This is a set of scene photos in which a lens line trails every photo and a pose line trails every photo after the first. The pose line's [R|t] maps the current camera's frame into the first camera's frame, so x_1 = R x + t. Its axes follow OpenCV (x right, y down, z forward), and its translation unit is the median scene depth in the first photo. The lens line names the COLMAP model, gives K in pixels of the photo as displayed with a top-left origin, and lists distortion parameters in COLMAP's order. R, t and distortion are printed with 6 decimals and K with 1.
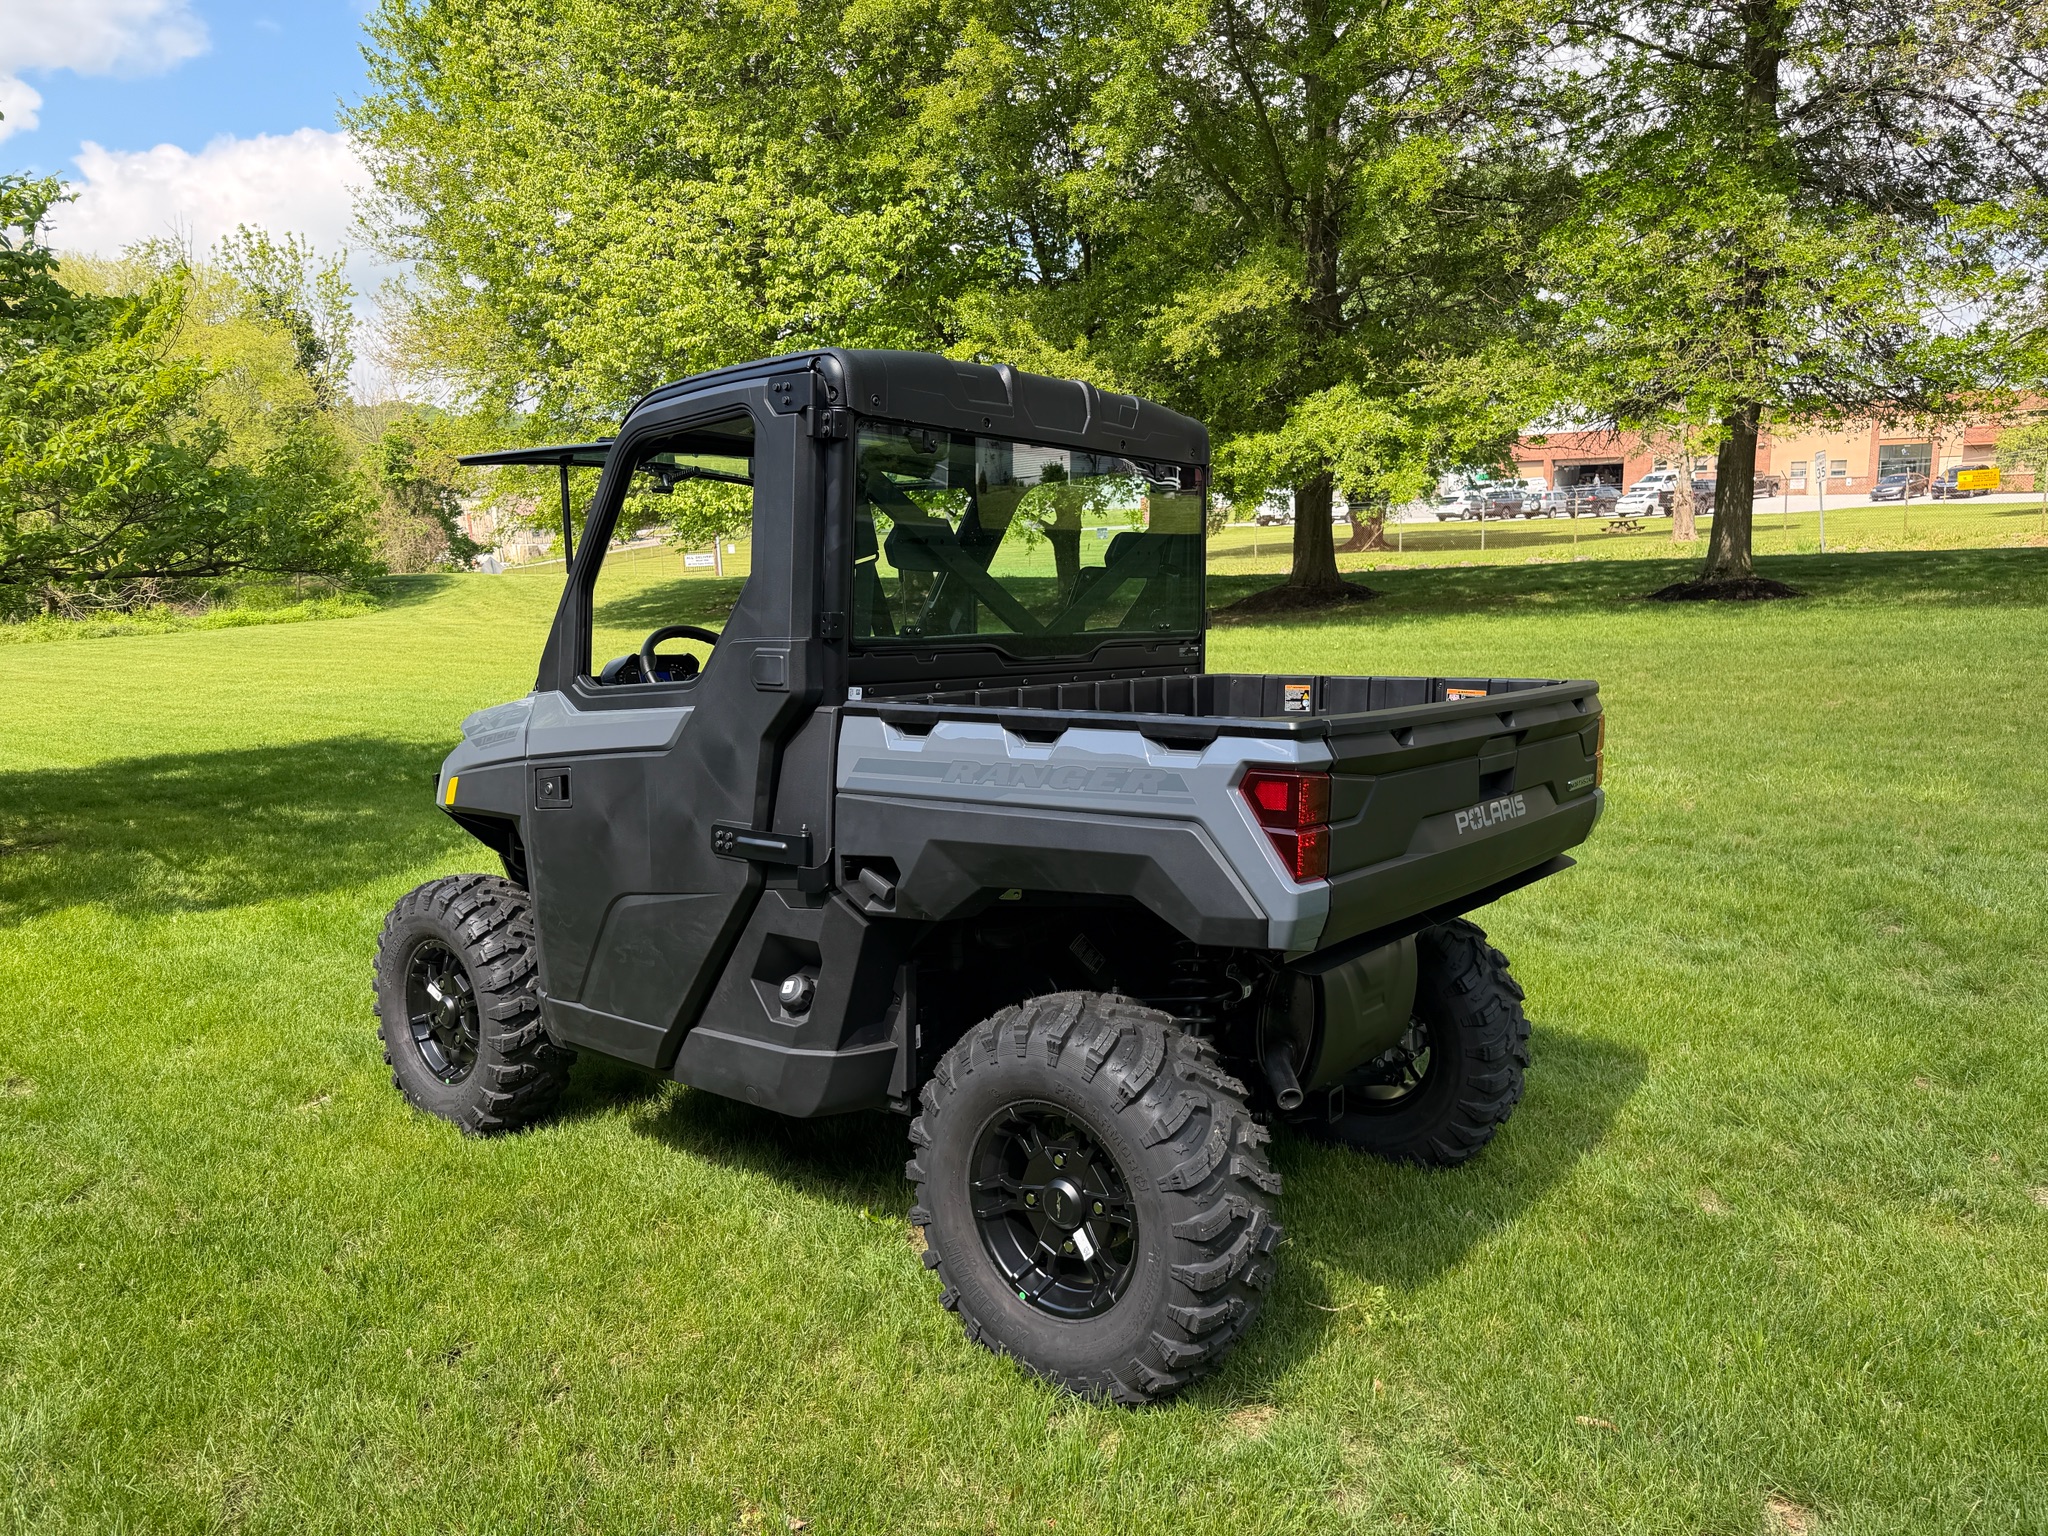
lens RADIAL K [[1444.0, 0, 1034.3], [0, 1444.0, 751.3], [0, 0, 1]] dist [0.042535, -0.051891]
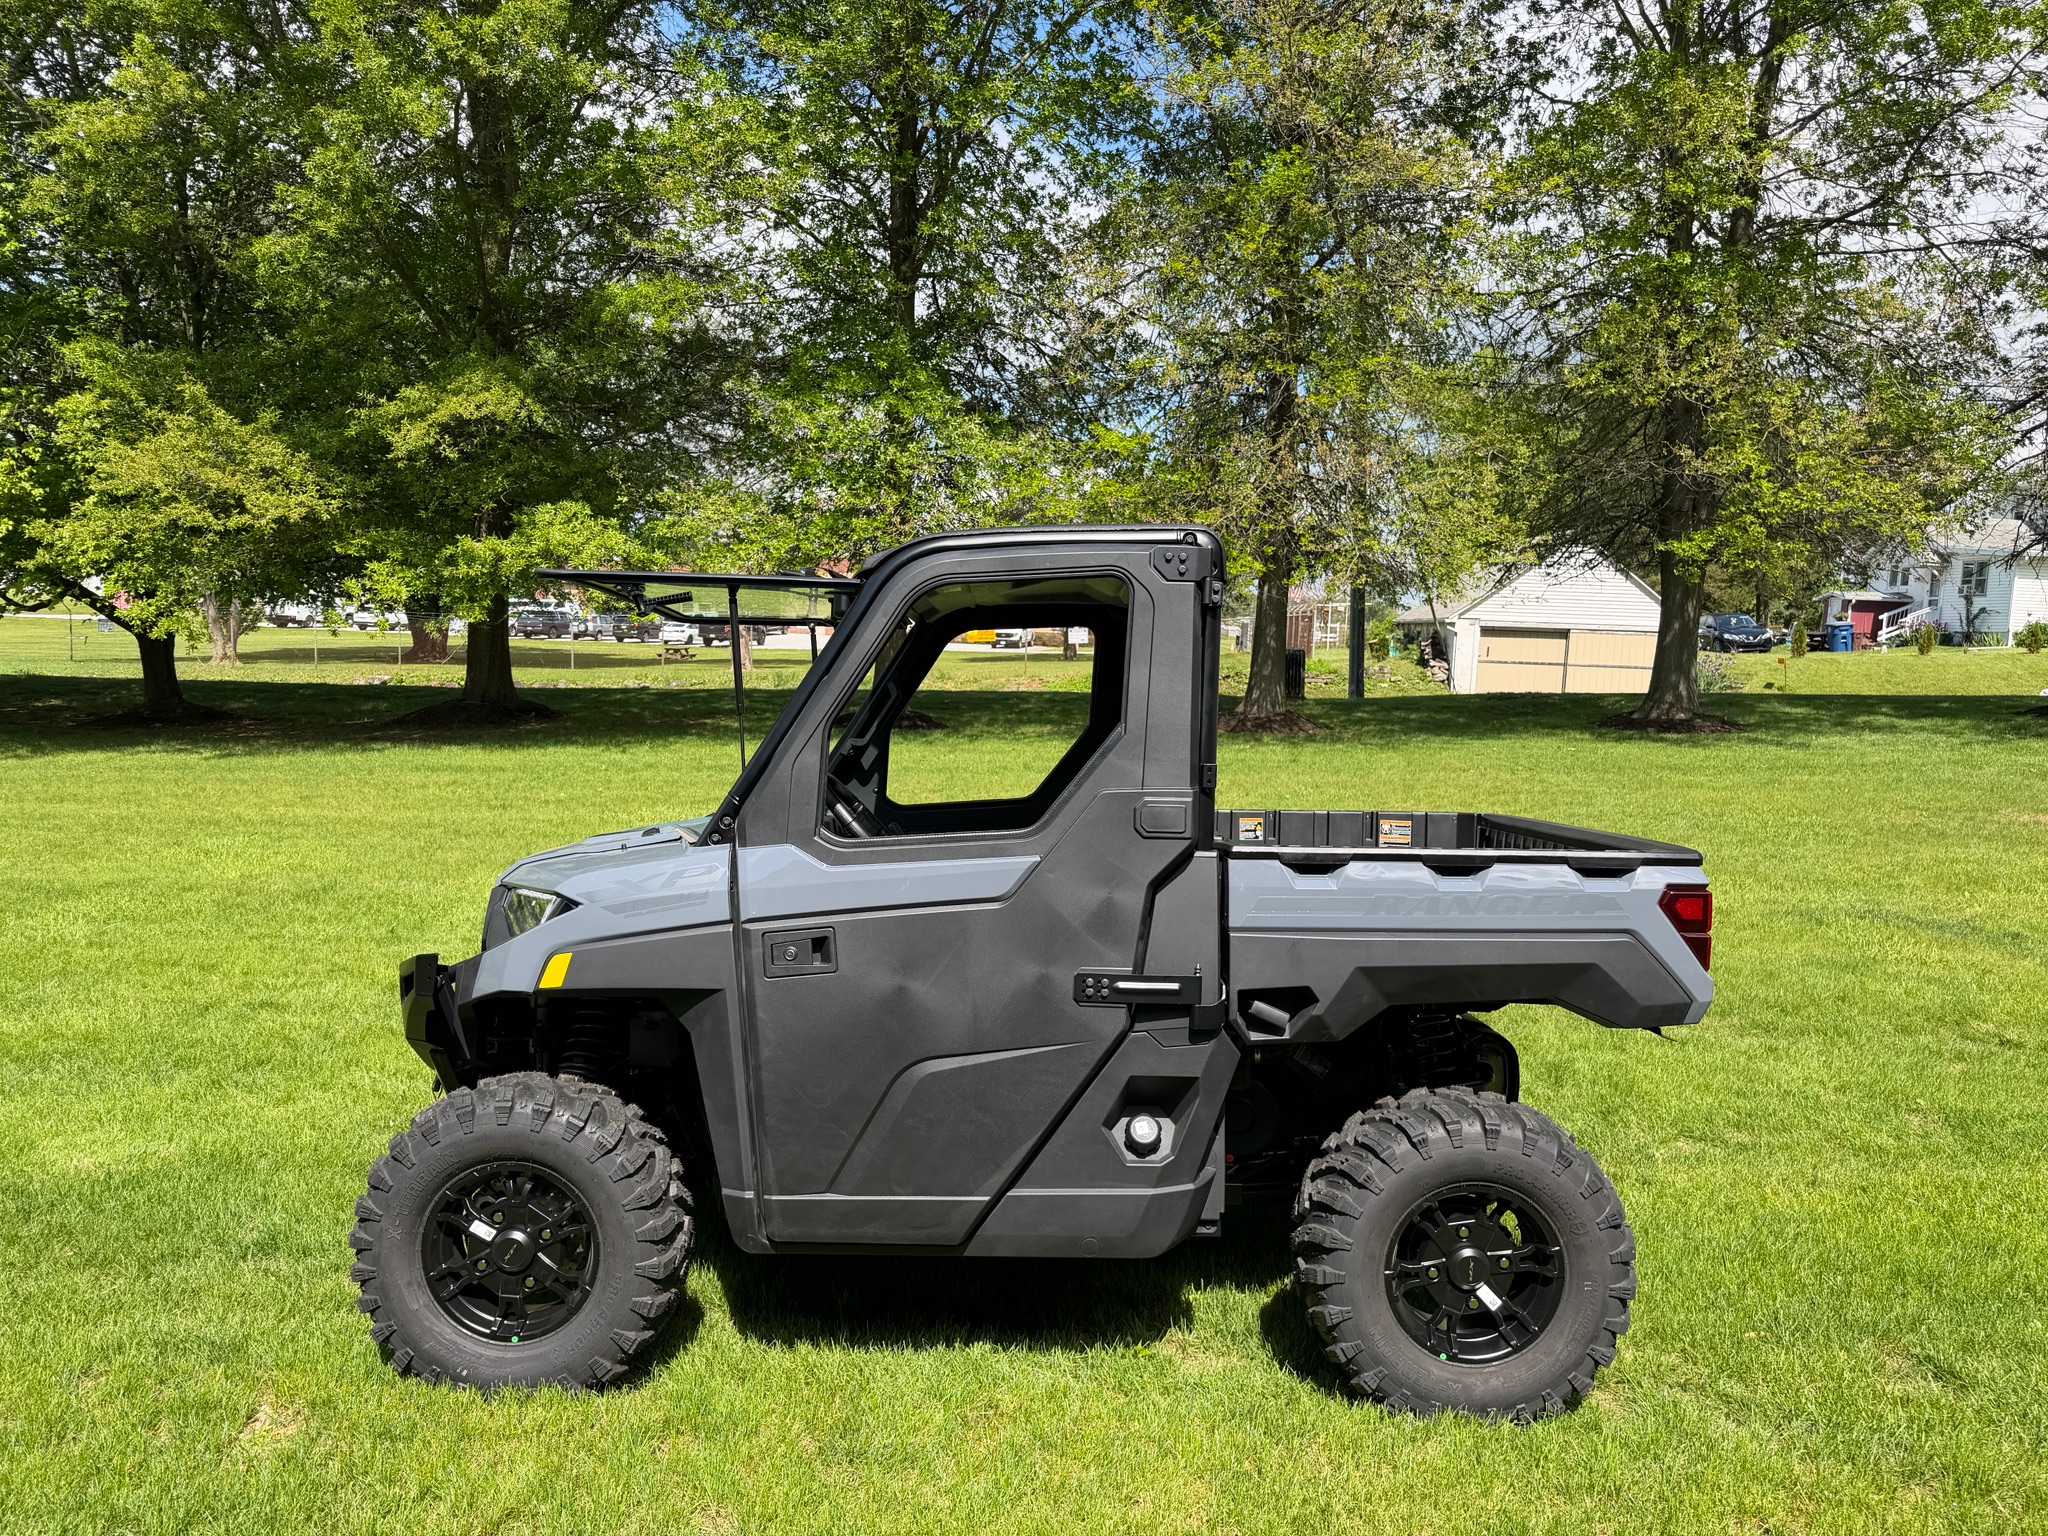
lens RADIAL K [[1444.0, 0, 1025.7], [0, 1444.0, 755.7], [0, 0, 1]] dist [0.042535, -0.051891]
pose [[0.779797, 0.007987, 0.625982, -0.787270], [0.039918, 0.997250, -0.062450, -0.034544], [-0.624759, 0.073686, 0.777333, 0.214500]]
